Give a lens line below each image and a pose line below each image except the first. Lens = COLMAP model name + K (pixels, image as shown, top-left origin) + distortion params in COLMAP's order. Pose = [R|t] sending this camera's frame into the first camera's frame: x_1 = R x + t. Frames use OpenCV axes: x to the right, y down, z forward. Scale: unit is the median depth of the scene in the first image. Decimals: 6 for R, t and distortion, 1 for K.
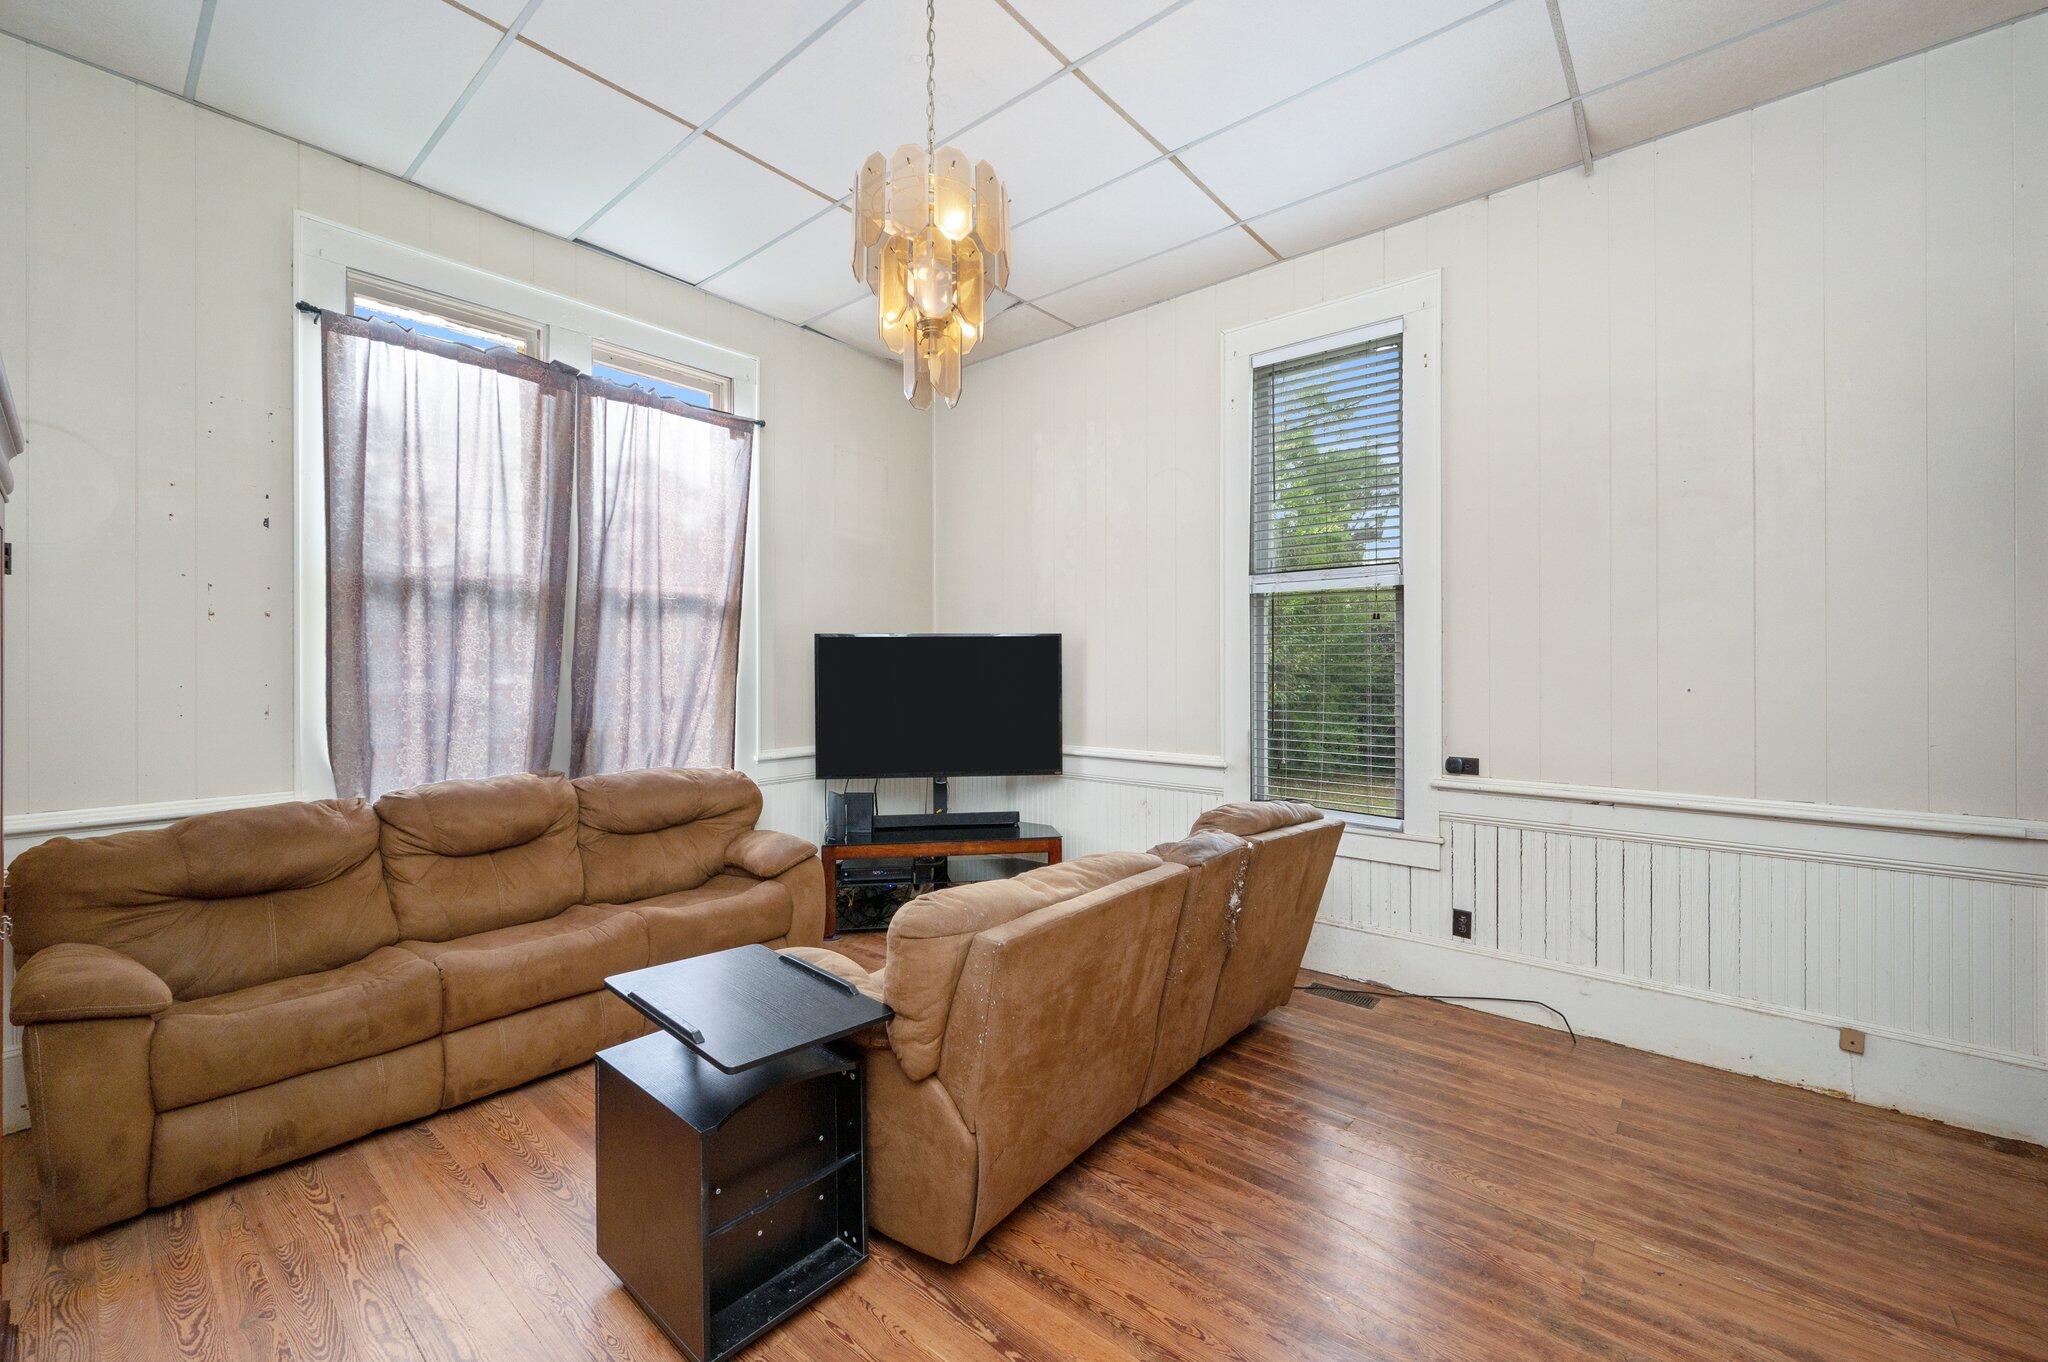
lens RADIAL K [[815.7, 0, 1017.7], [0, 815.7, 661.5], [0, 0, 1]] dist [0.000968, 0.000030]
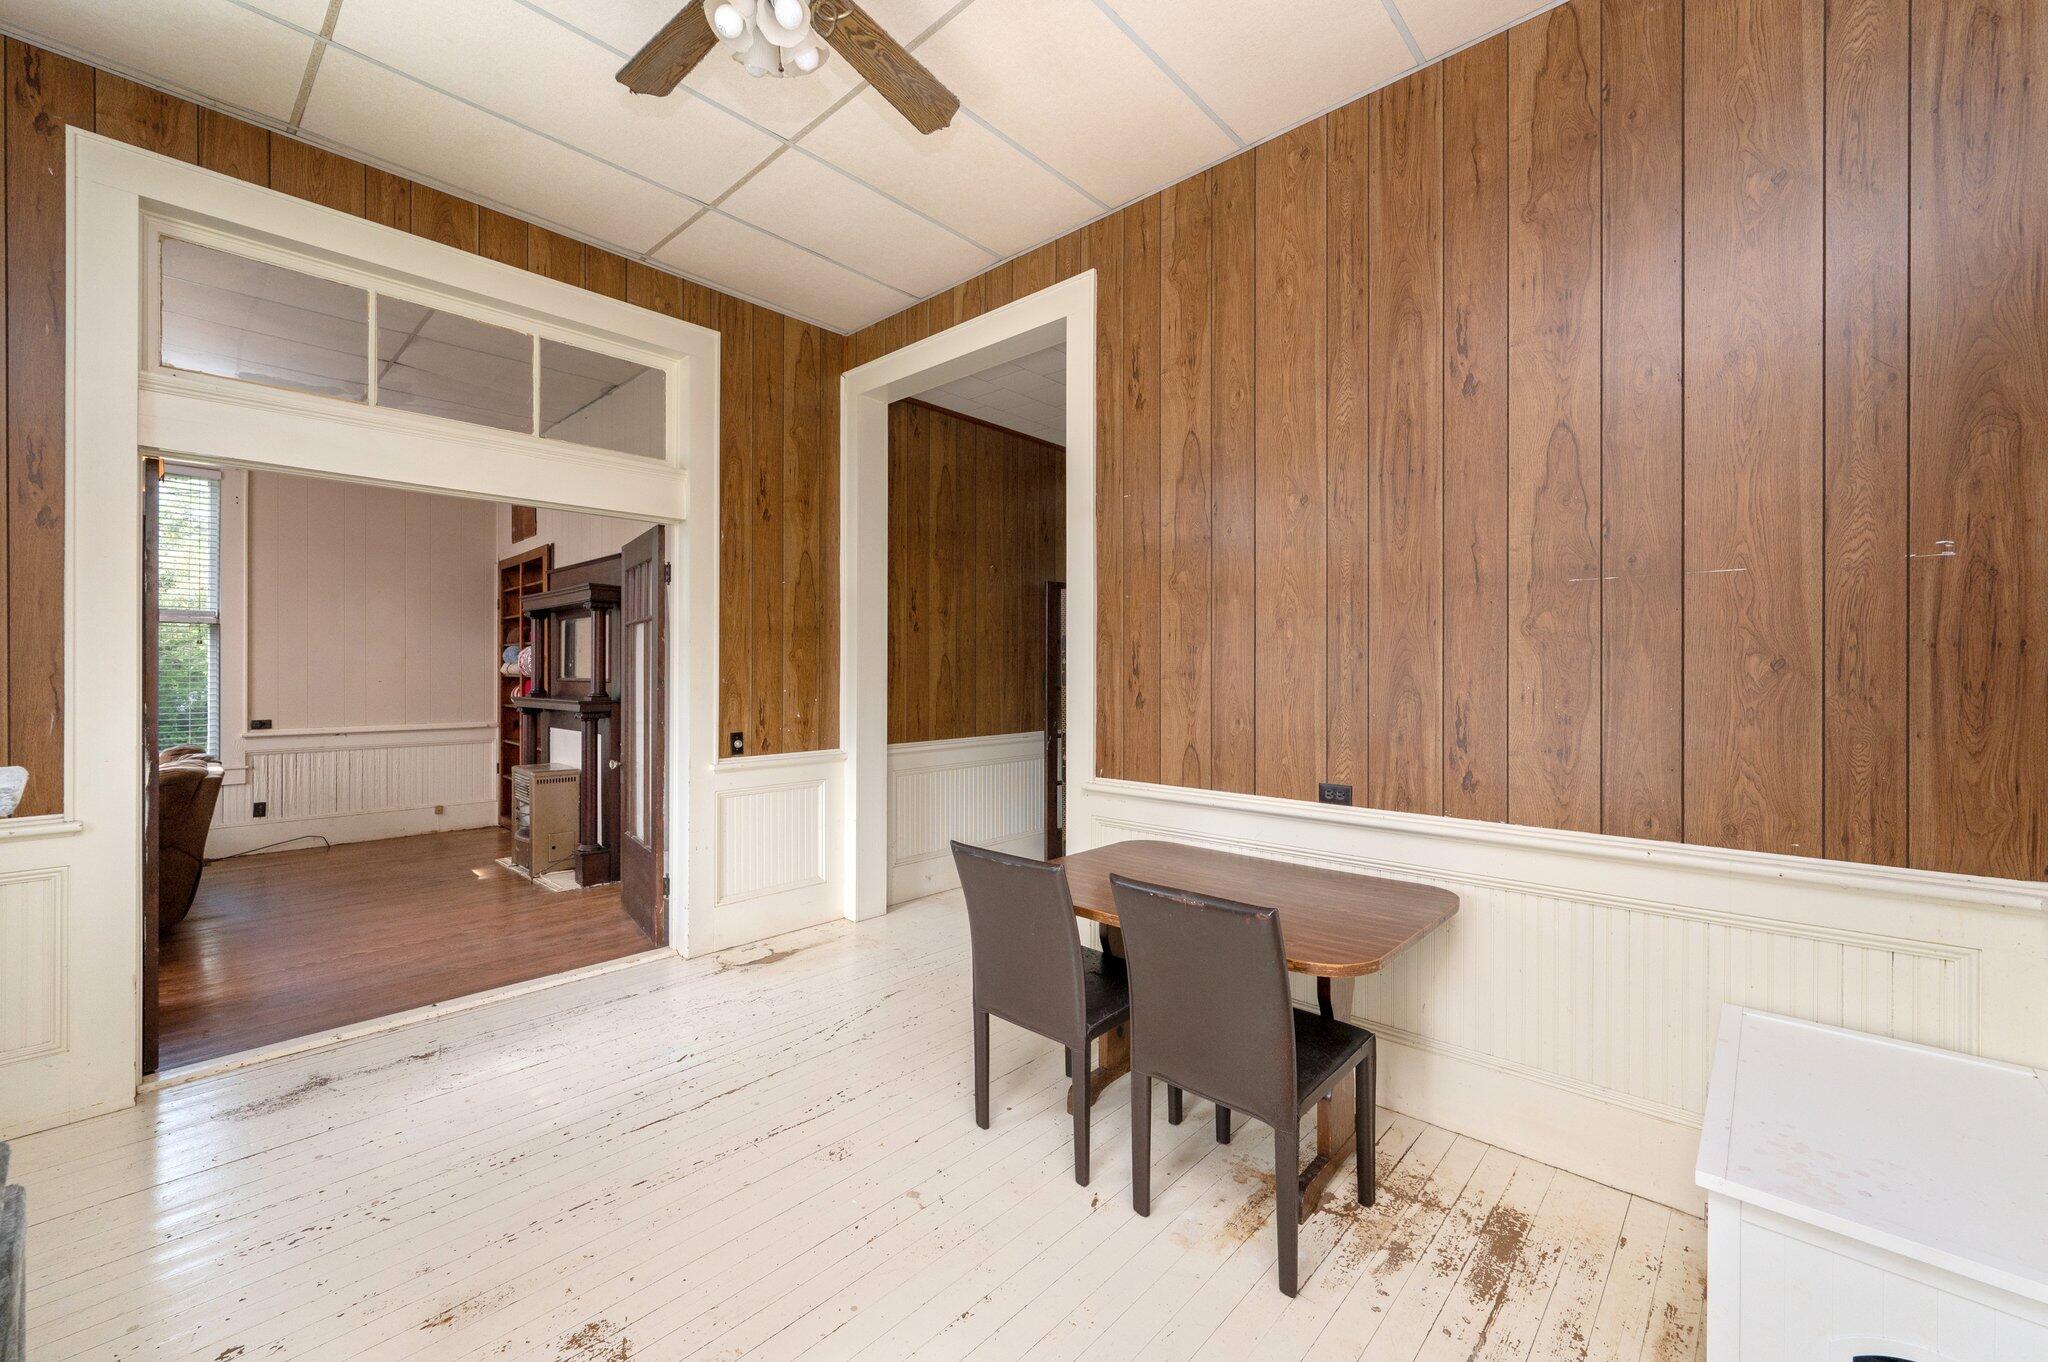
lens RADIAL K [[815.7, 0, 1030.5], [0, 815.7, 674.8], [0, 0, 1]] dist [0.000968, 0.000030]
pose [[0.035514, -0.002783, 0.999365, -1.237512], [-0.001461, 0.999995, 0.002837, 0.007226], [-0.999368, -0.001561, 0.035510, -0.808196]]
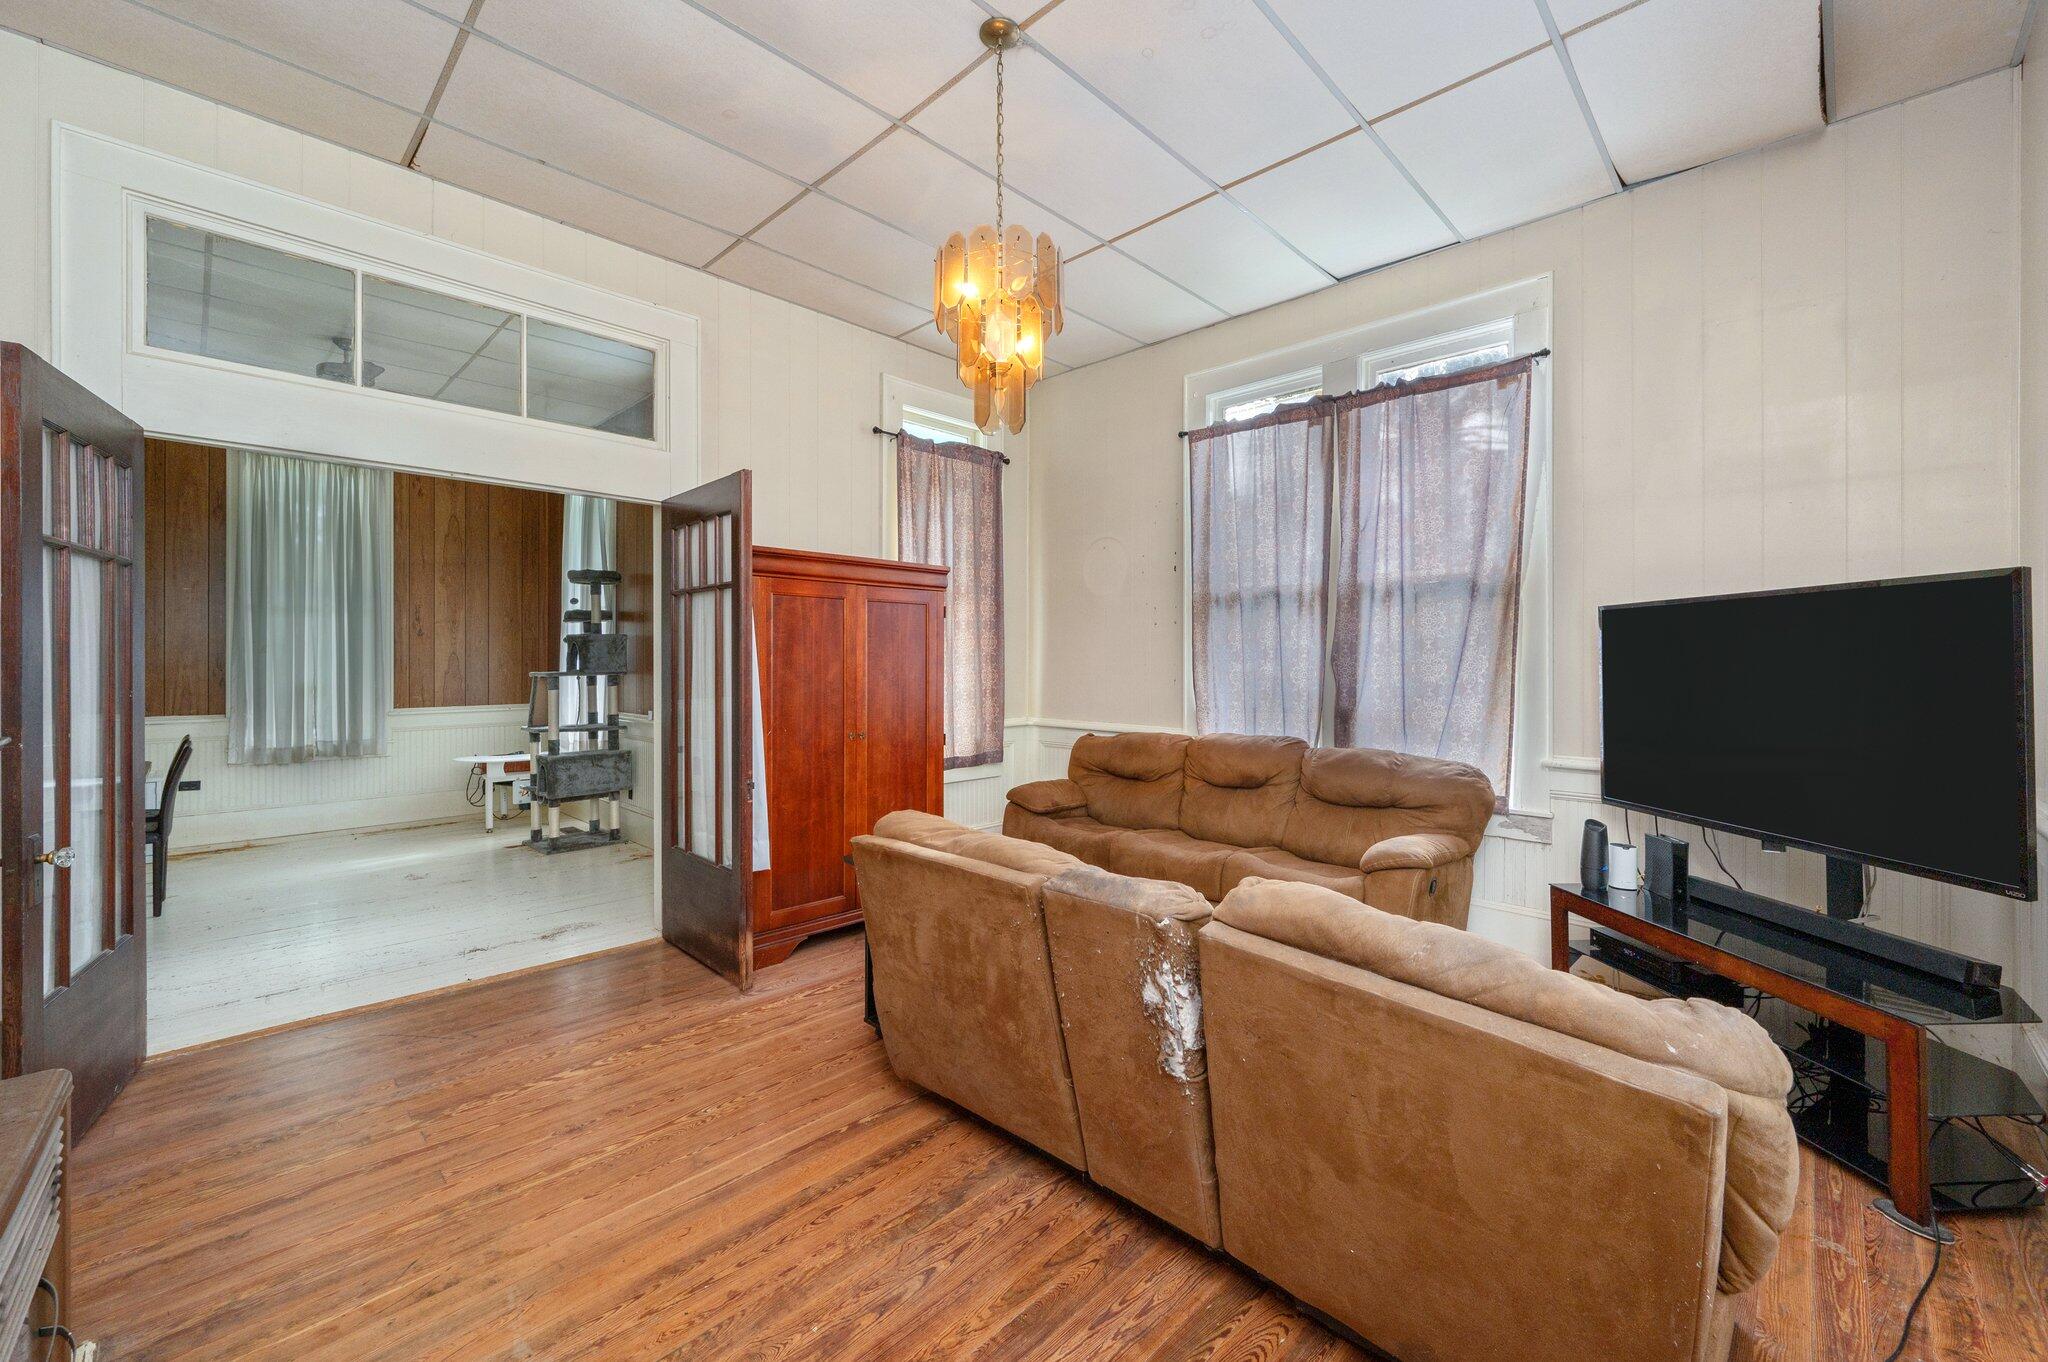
lens RADIAL K [[815.7, 0, 1031.1], [0, 815.7, 656.9], [0, 0, 1]] dist [0.000968, 0.000030]
pose [[-0.059928, -0.004651, -0.998192, 0.692916], [0.000714, 0.999989, -0.004702, 0.019257], [0.998202, -0.000995, -0.059924, 0.703230]]
